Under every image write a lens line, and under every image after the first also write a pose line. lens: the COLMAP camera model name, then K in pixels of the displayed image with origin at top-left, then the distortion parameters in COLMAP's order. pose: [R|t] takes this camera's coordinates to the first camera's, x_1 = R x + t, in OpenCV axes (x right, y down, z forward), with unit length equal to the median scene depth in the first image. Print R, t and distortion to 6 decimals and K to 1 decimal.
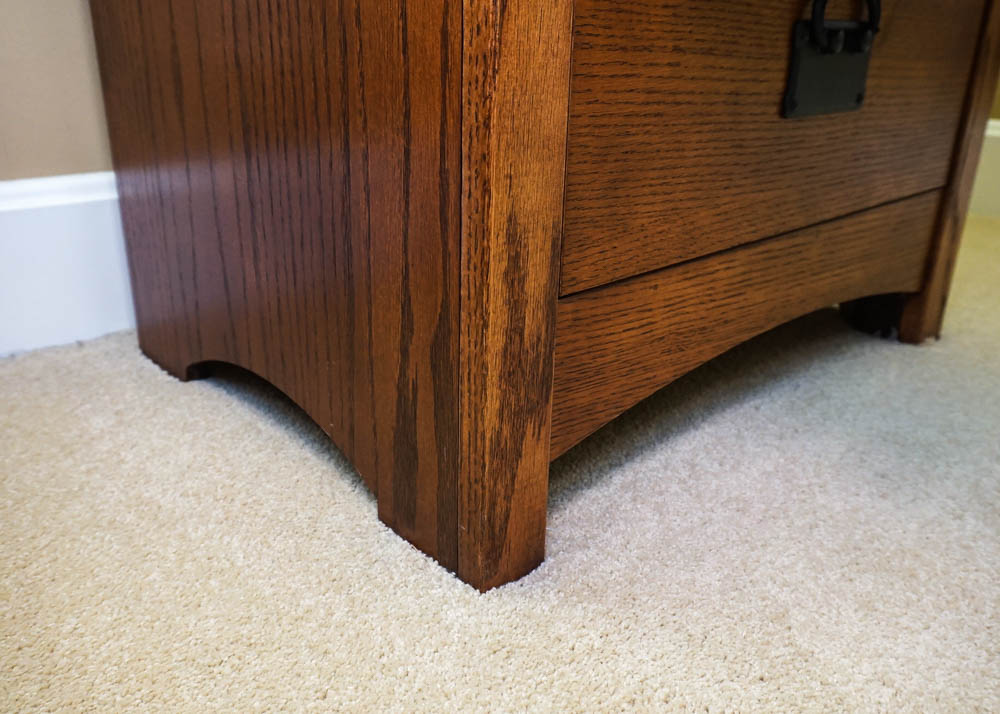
lens RADIAL K [[849.5, 0, 500.0], [0, 849.5, 357.0], [0, 0, 1]] dist [-0.006278, -0.003079]
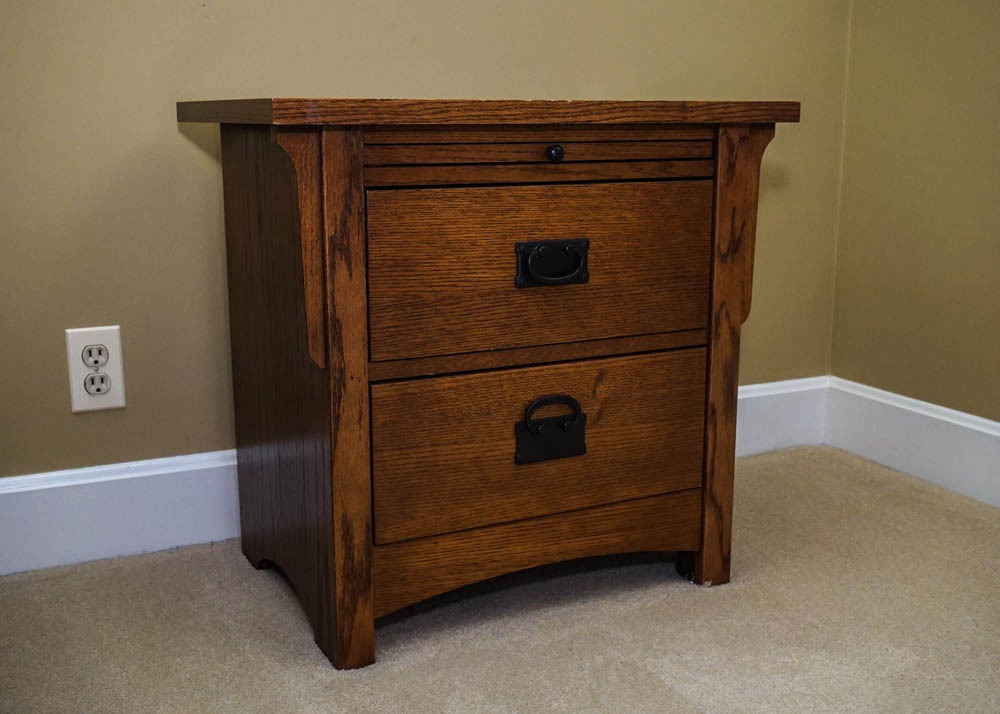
lens RADIAL K [[1153.2, 0, 517.8], [0, 1153.2, 357.2], [0, 0, 1]] dist [-0.008054, 0.004245]
pose [[0.964545, 0.034803, -0.261614, 1.173029], [-0.081744, 0.981916, -0.170758, -0.062634], [0.250940, 0.186089, 0.949947, -1.909769]]
